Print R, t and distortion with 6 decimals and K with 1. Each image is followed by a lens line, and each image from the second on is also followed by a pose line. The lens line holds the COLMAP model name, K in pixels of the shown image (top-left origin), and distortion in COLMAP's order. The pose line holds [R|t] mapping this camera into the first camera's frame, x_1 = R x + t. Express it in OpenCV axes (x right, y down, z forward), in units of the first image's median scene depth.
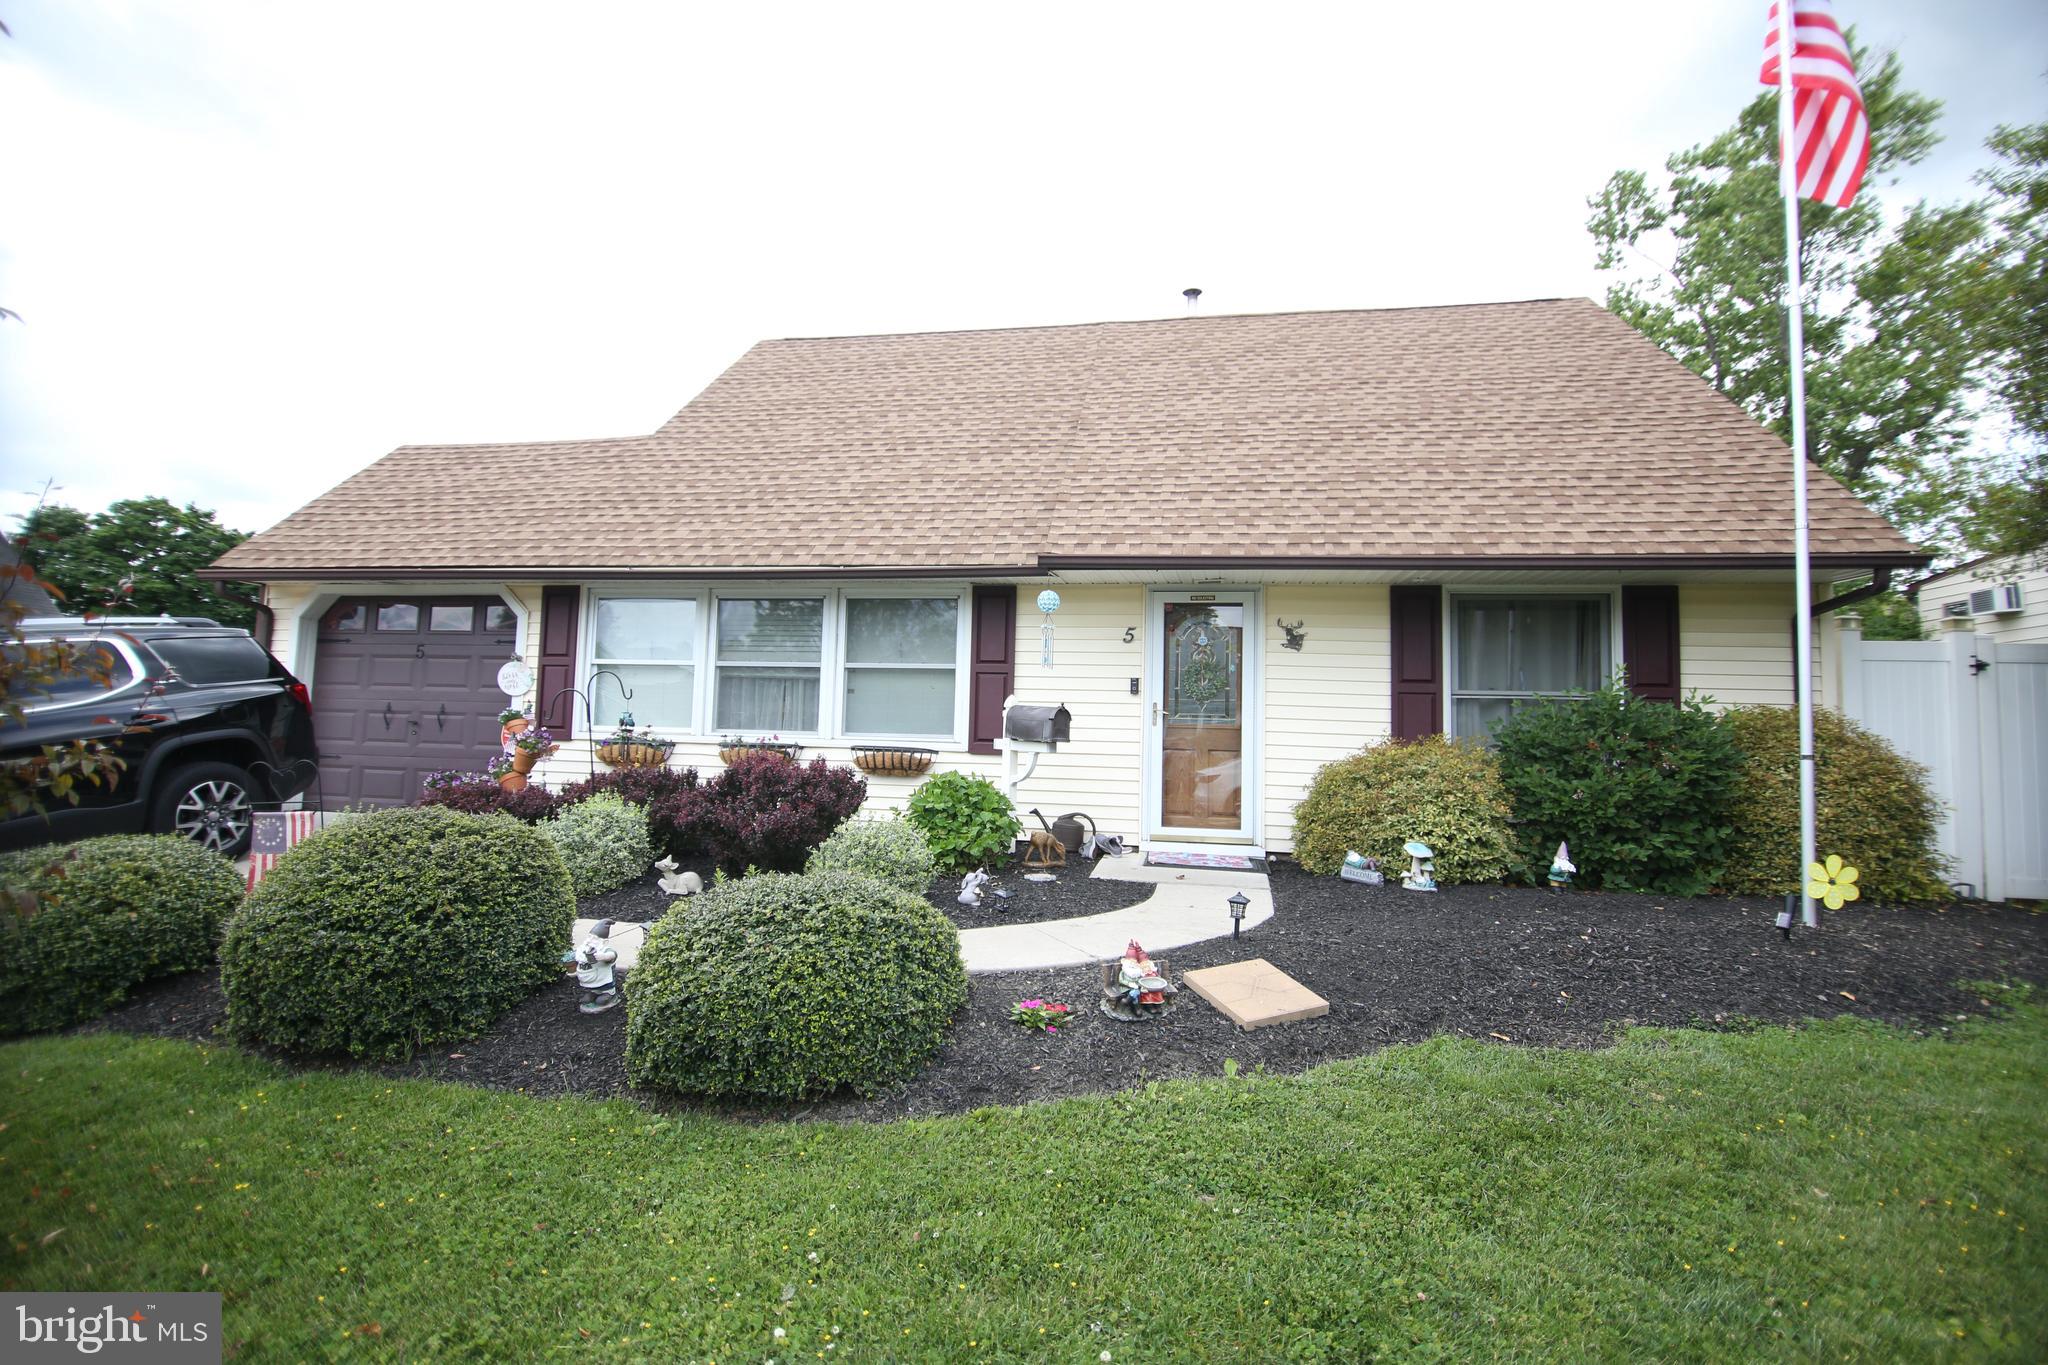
lens RADIAL K [[913.7, 0, 1021.4], [0, 913.7, 676.1], [0, 0, 1]] dist [0.001274, -0.012558]
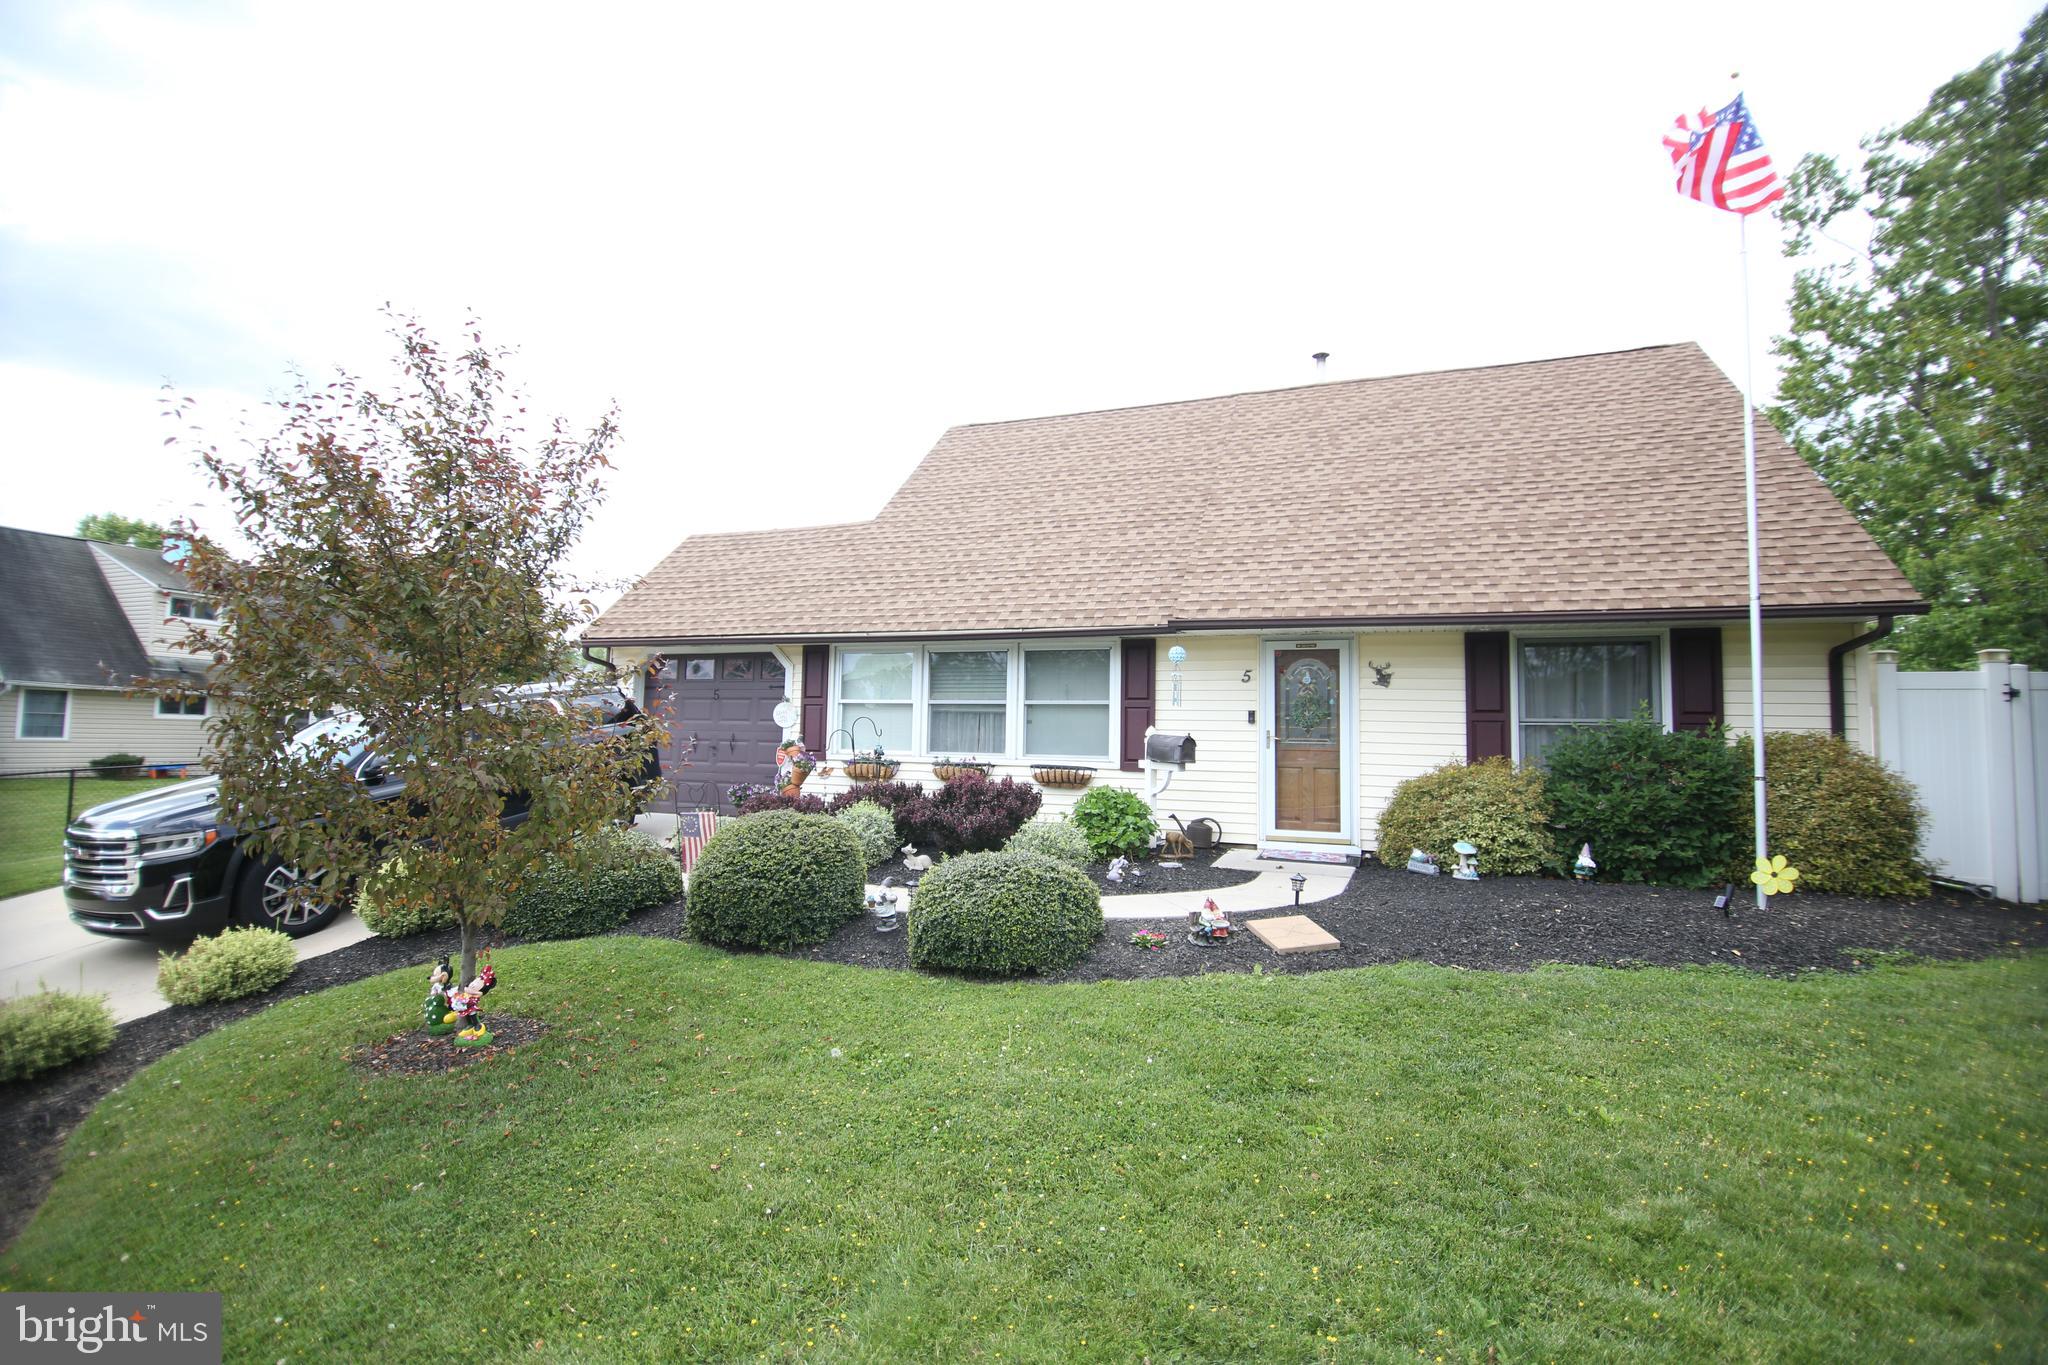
lens RADIAL K [[913.7, 0, 1021.4], [0, 913.7, 676.1], [0, 0, 1]] dist [0.001274, -0.012558]
pose [[0.981451, -0.020679, -0.190596, 0.052885], [0.019587, 0.999779, -0.007612, -0.040936], [0.190711, 0.003738, 0.981639, -0.286956]]
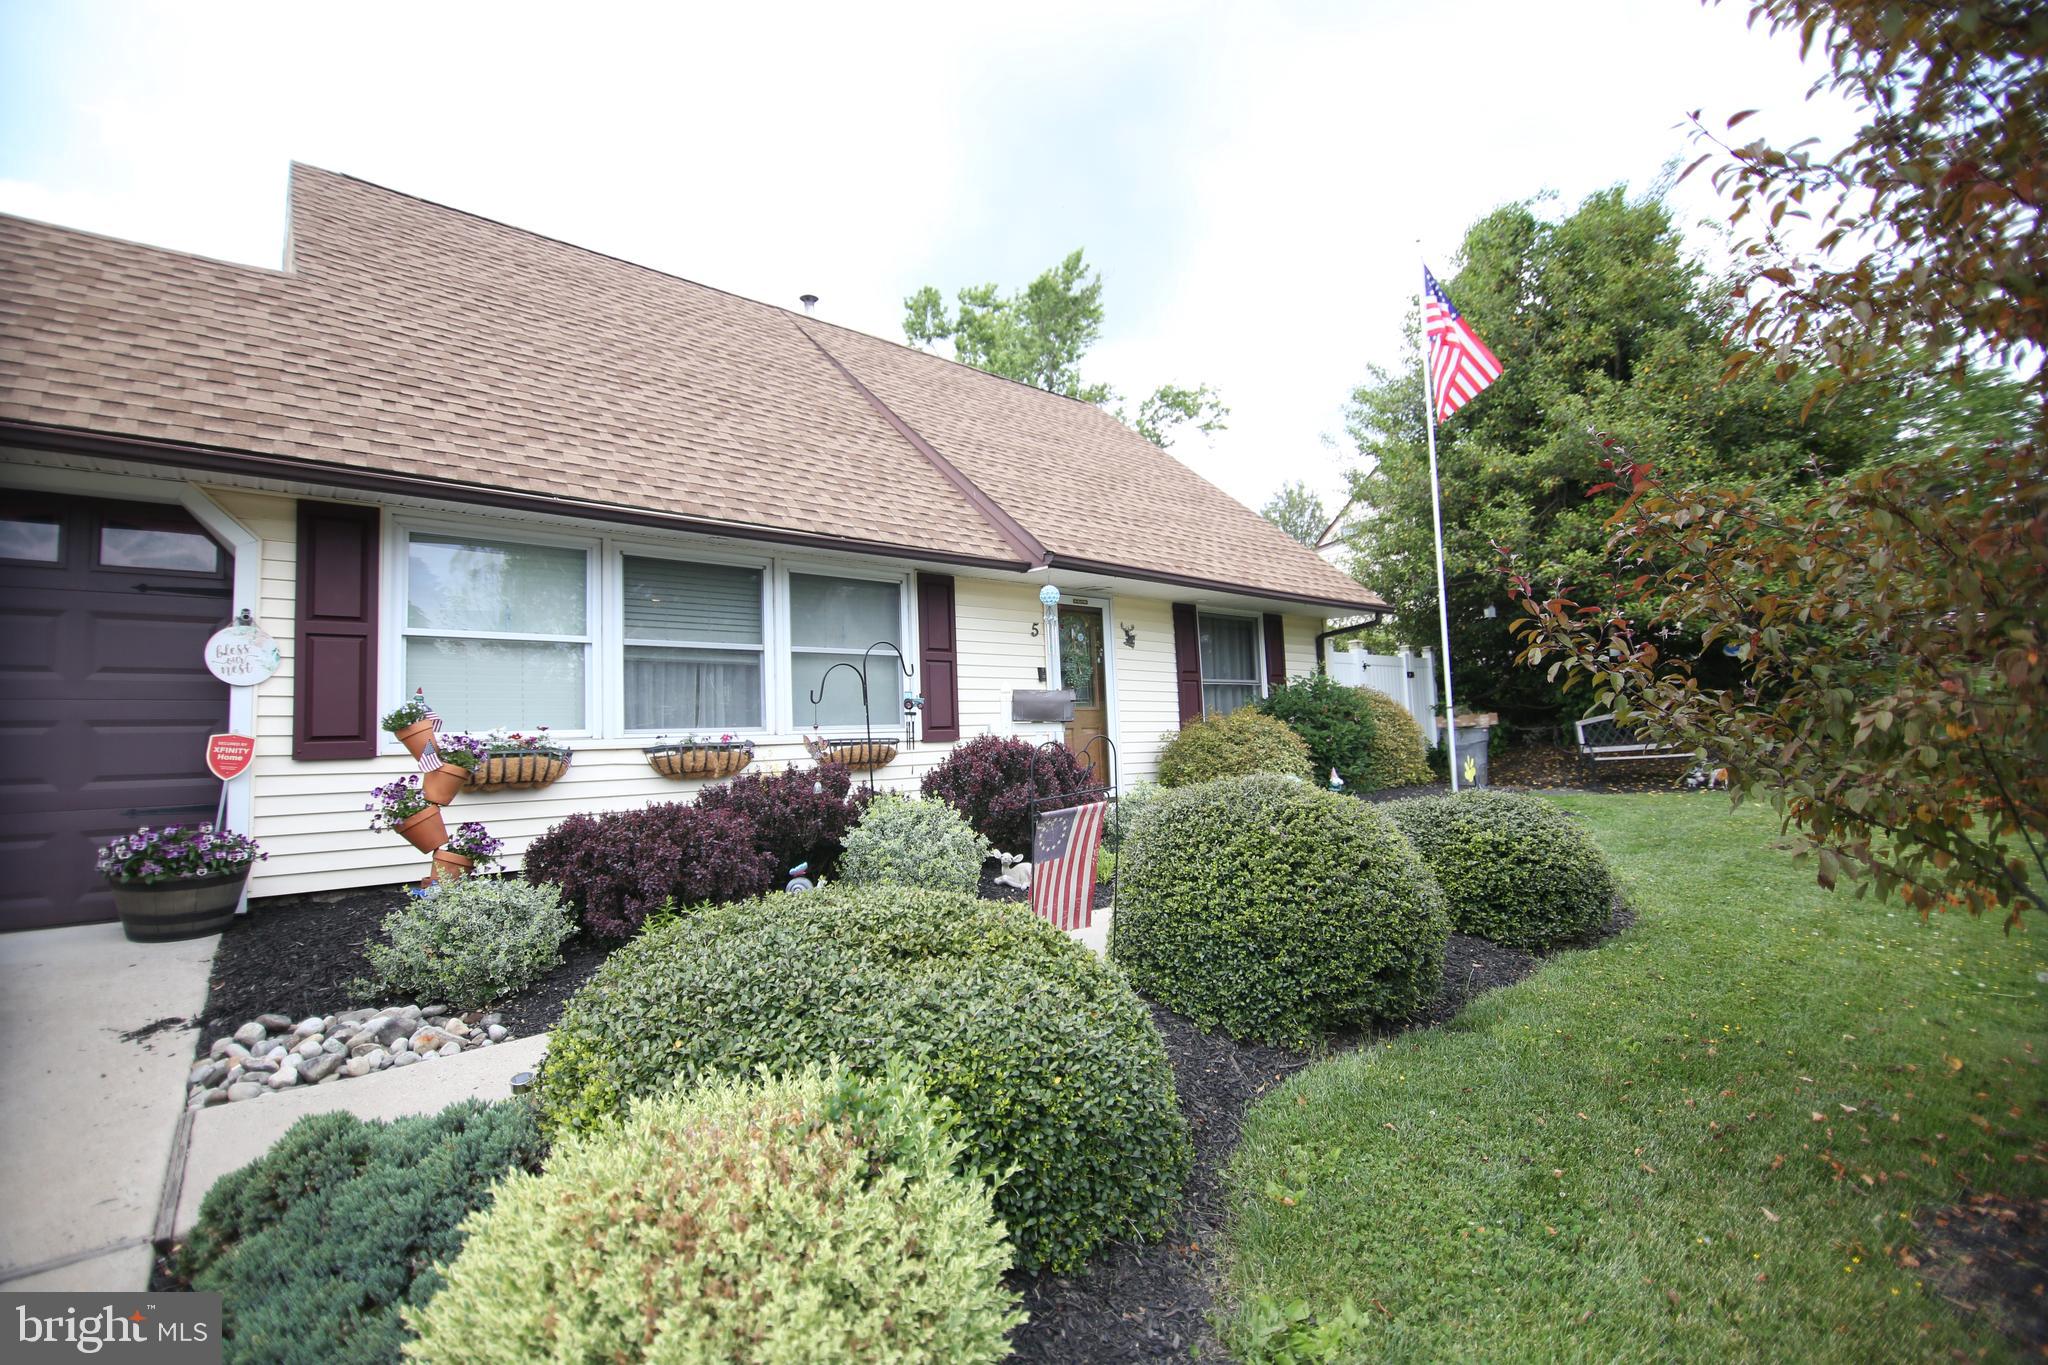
lens RADIAL K [[913.7, 0, 1021.4], [0, 913.7, 676.1], [0, 0, 1]] dist [0.001274, -0.012558]
pose [[0.631982, 0.008294, 0.774939, -0.749520], [0.004750, 0.999882, -0.014575, 0.028334], [-0.774969, 0.012893, 0.631868, 0.300211]]
